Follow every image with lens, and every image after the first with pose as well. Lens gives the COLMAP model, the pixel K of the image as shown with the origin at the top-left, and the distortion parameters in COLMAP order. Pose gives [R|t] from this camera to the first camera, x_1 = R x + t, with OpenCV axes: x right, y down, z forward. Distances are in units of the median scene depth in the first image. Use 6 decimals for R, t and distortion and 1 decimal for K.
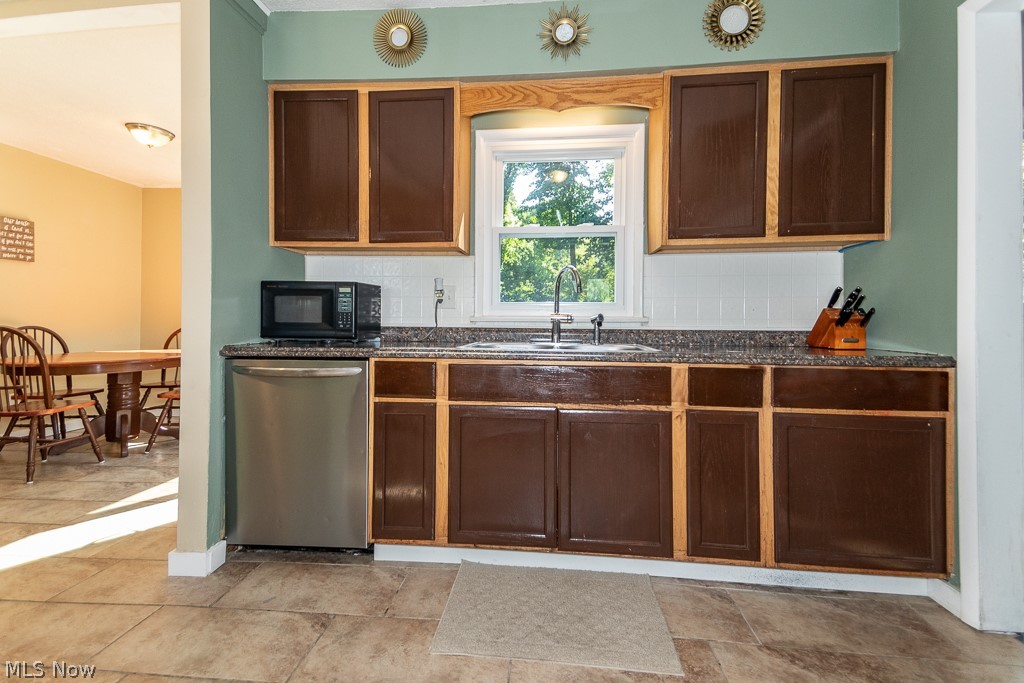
lens RADIAL K [[473.3, 0, 513.1], [0, 473.3, 321.6], [0, 0, 1]] dist [0.031077, -0.001072]
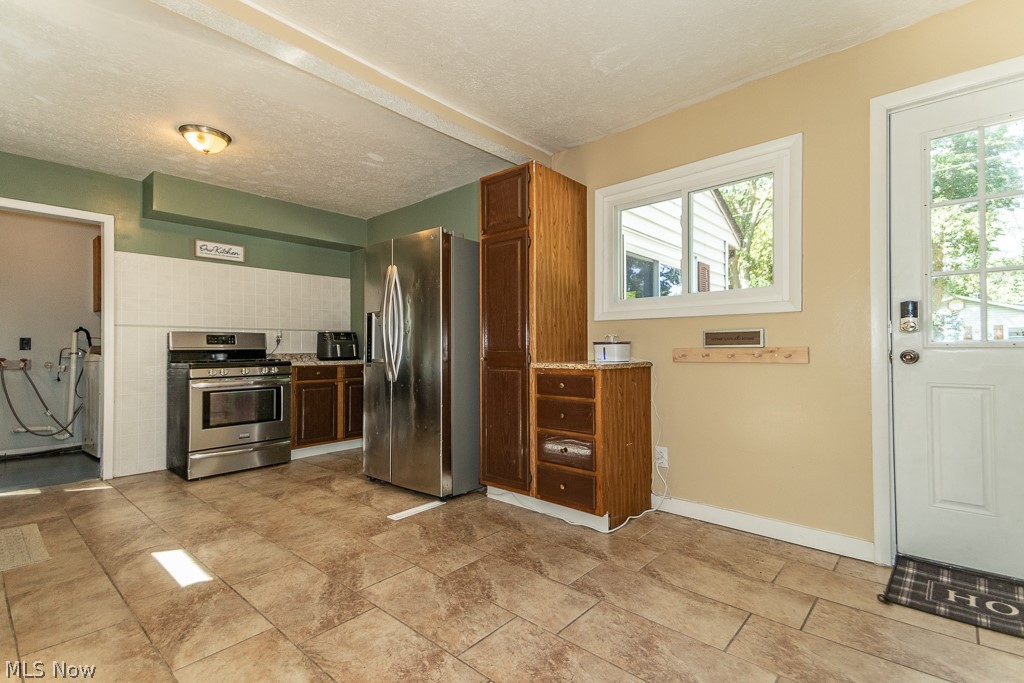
lens RADIAL K [[471.5, 0, 501.8], [0, 471.5, 343.0], [0, 0, 1]] dist [0.031829, -0.001040]
pose [[-0.793810, 0.007991, 0.608113, -0.968893], [-0.003029, 0.999849, -0.017094, -0.002002], [-0.608158, -0.015411, -0.793666, 0.569249]]
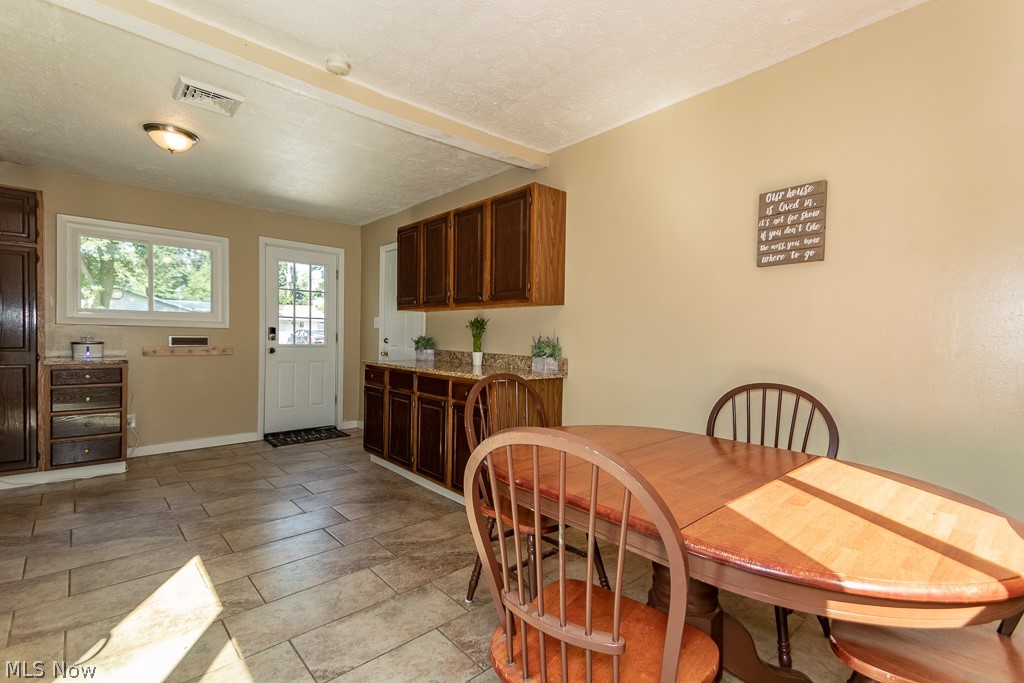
lens RADIAL K [[471.5, 0, 501.8], [0, 471.5, 343.0], [0, 0, 1]] dist [0.031829, -0.001040]
pose [[-0.699841, -0.003382, -0.714291, -0.457151], [-0.013004, 0.999883, 0.008007, -0.040558], [0.714180, 0.014892, -0.699803, 1.289011]]
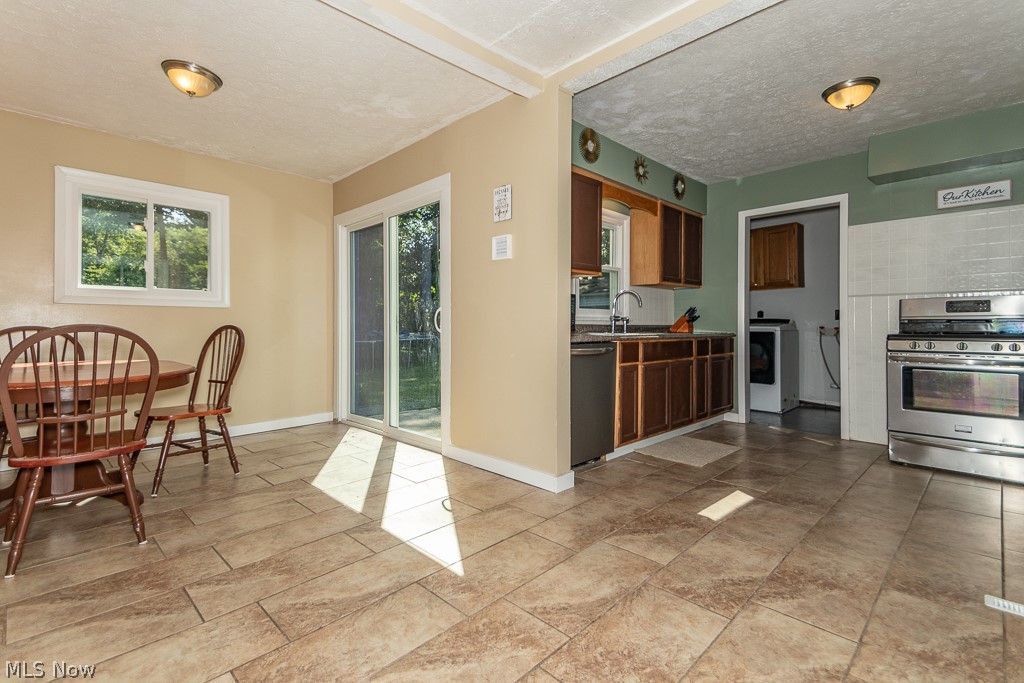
lens RADIAL K [[473.3, 0, 513.1], [0, 473.3, 321.6], [0, 0, 1]] dist [0.031077, -0.001072]
pose [[0.644930, -0.004602, 0.764228, -1.016610], [-0.000871, 0.999977, 0.006757, -0.004028], [-0.764241, -0.005024, 0.644911, 0.094016]]
